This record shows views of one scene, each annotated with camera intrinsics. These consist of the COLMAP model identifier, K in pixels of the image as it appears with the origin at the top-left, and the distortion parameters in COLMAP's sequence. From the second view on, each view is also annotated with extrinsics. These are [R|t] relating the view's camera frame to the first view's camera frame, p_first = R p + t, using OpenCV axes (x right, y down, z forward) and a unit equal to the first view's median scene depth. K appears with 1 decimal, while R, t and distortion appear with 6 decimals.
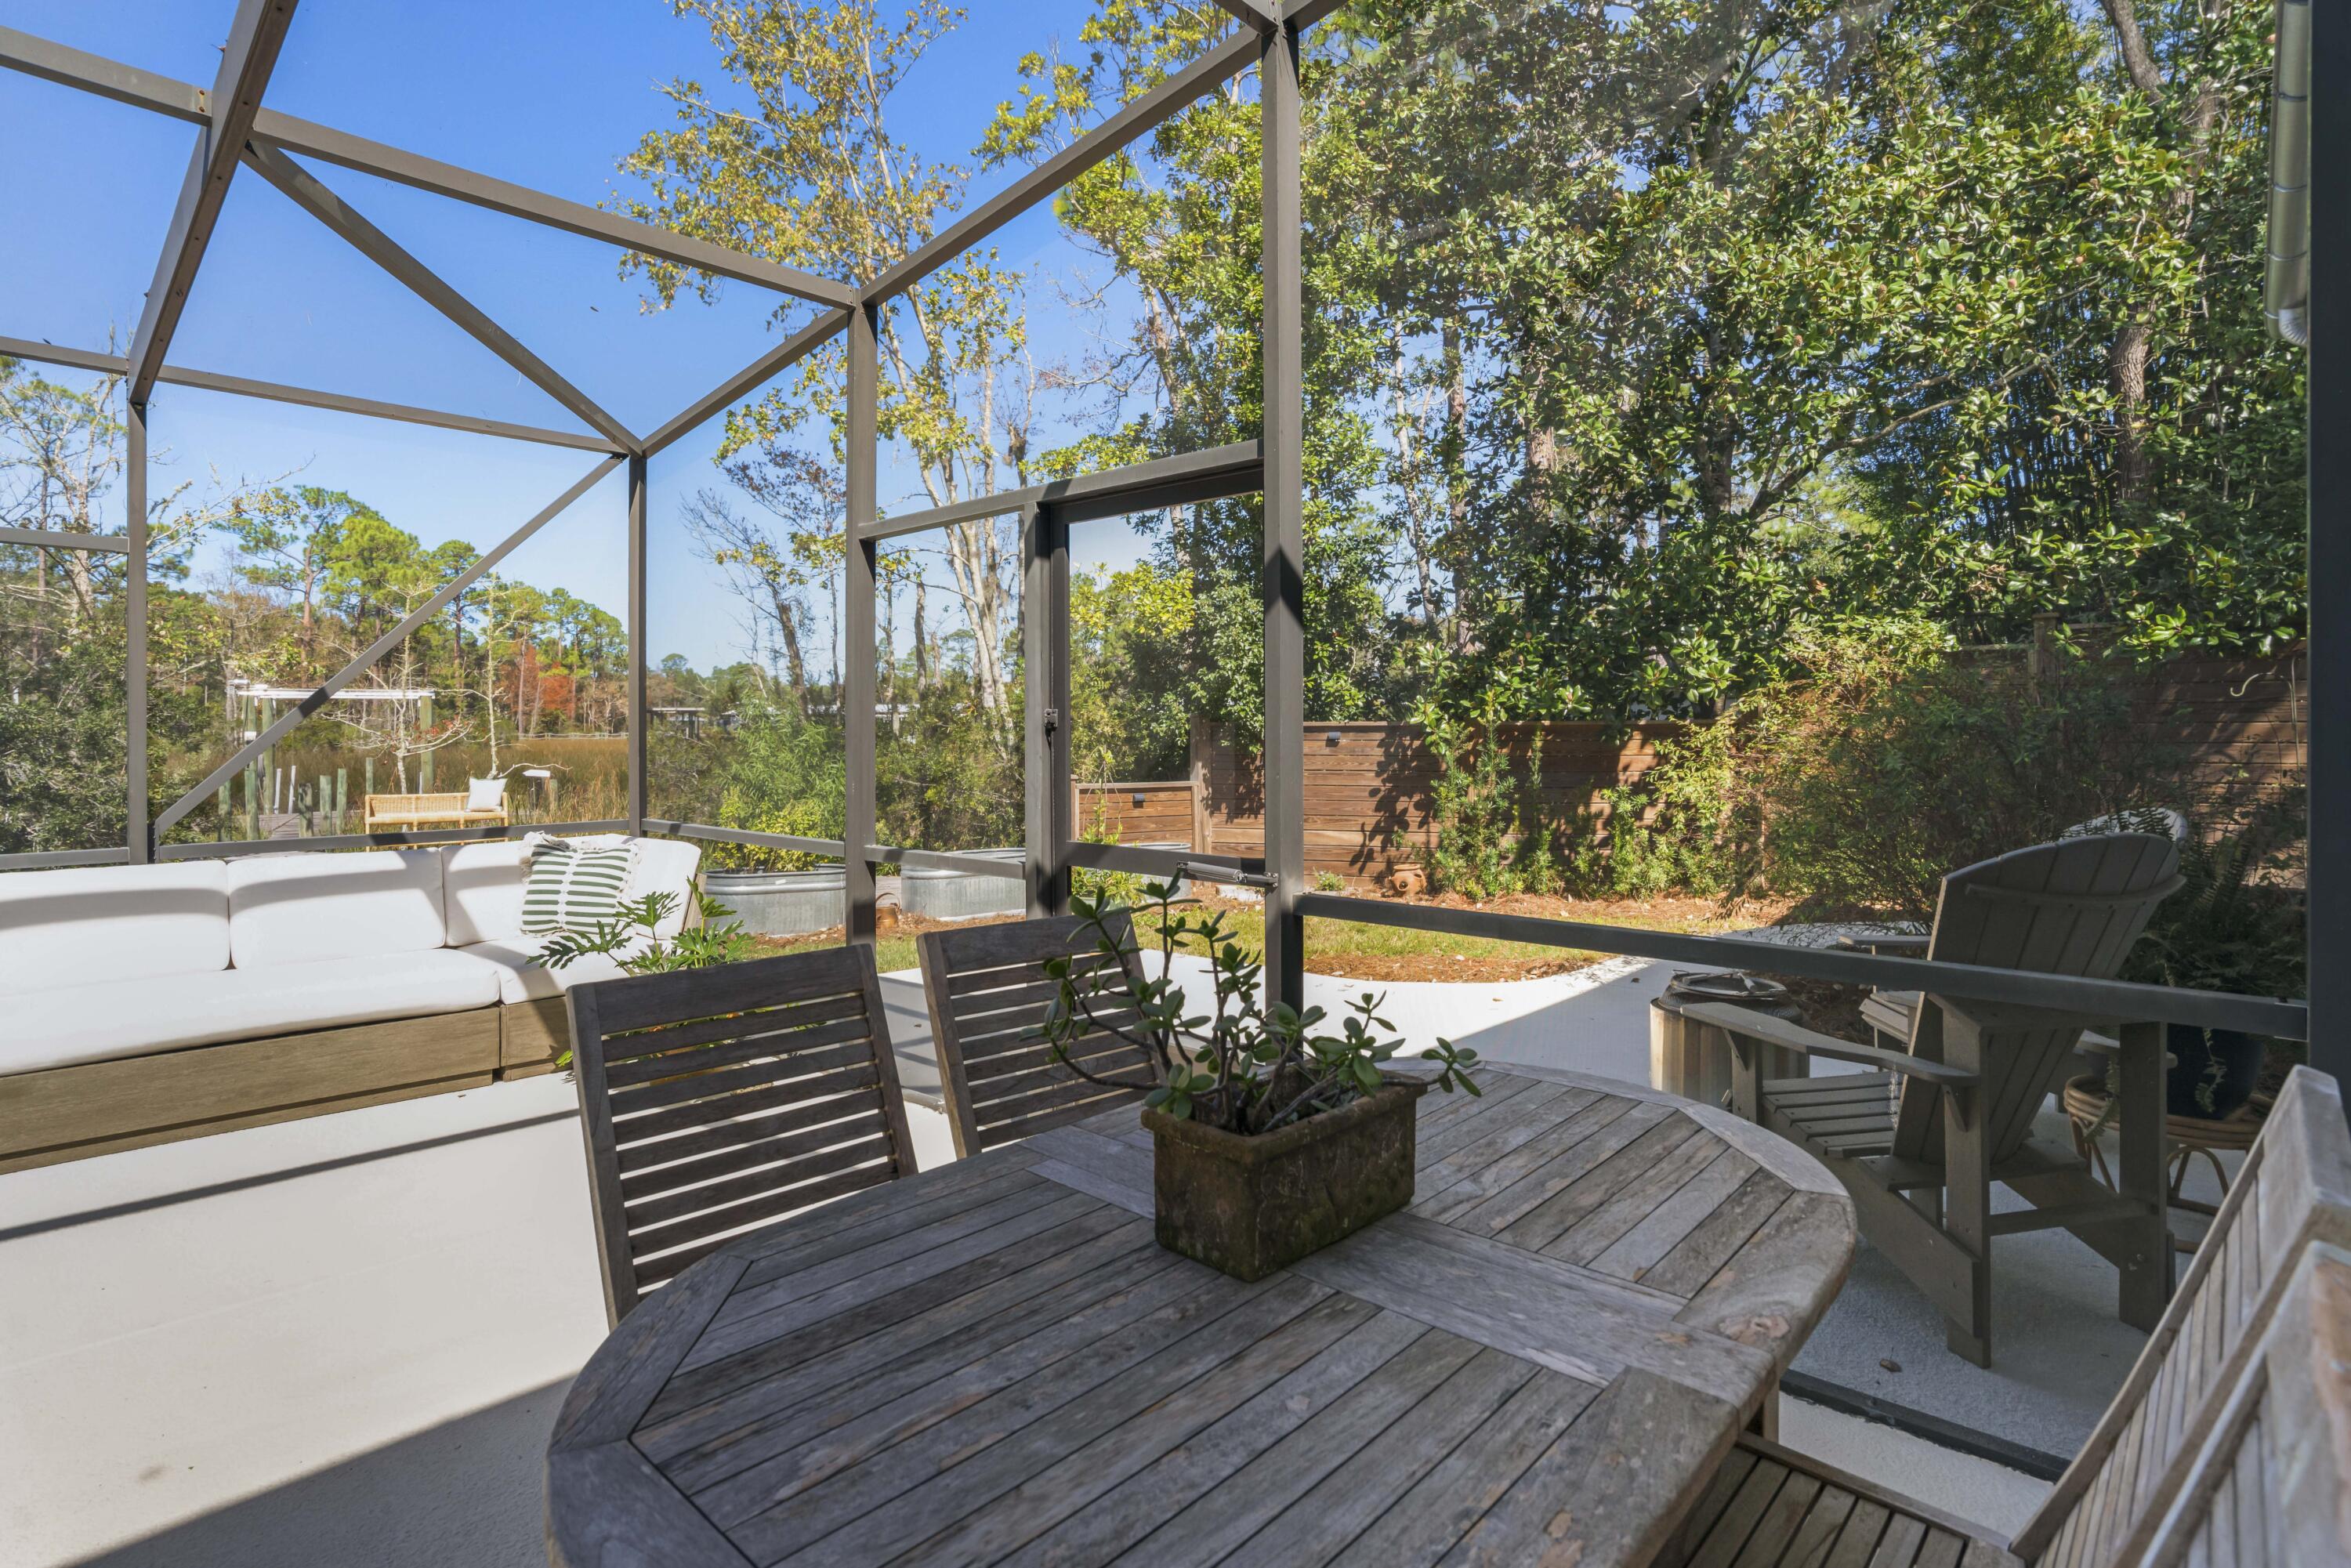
lens RADIAL K [[1167.8, 0, 1141.8], [0, 1167.8, 732.7], [0, 0, 1]] dist [-0.000478, 0.001070]
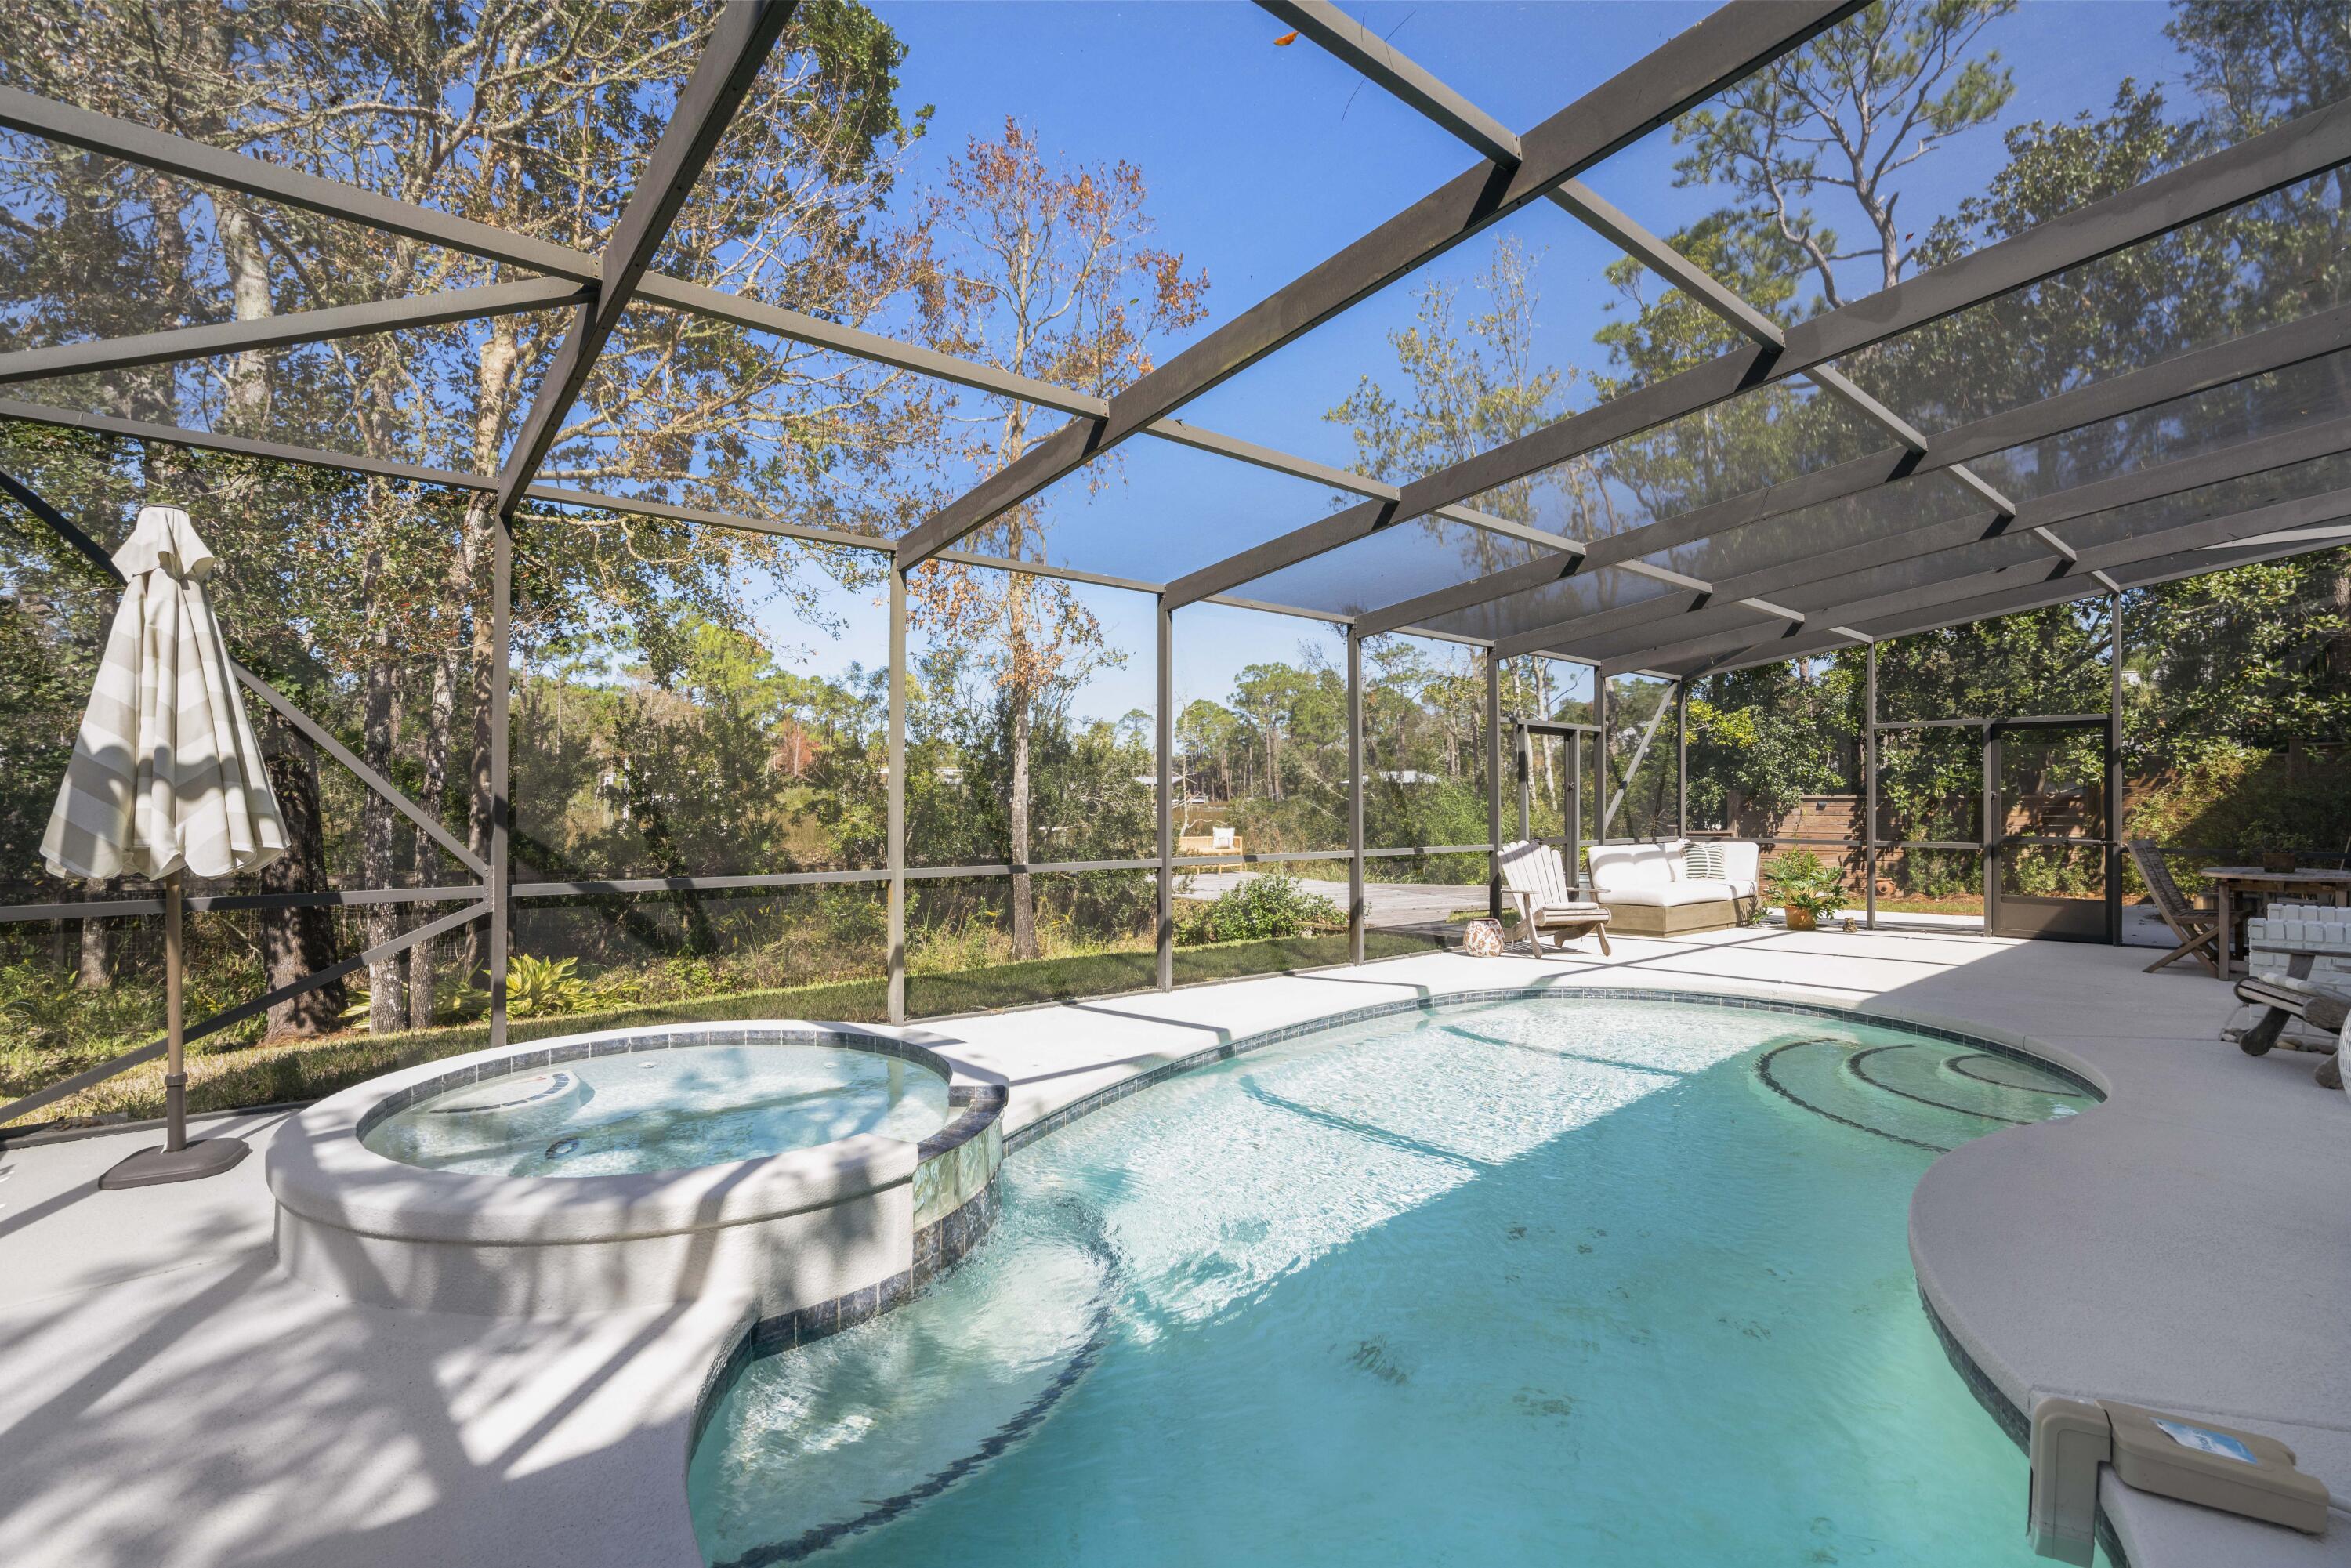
lens RADIAL K [[1125.6, 0, 1175.5], [0, 1125.6, 784.0], [0, 0, 1]] dist [-0.015097, -0.000381]
pose [[0.995684, 0.014356, -0.091695, -0.719351], [-0.014959, 0.999871, -0.005891, -0.001774], [0.091598, 0.007238, 0.995770, -0.774790]]
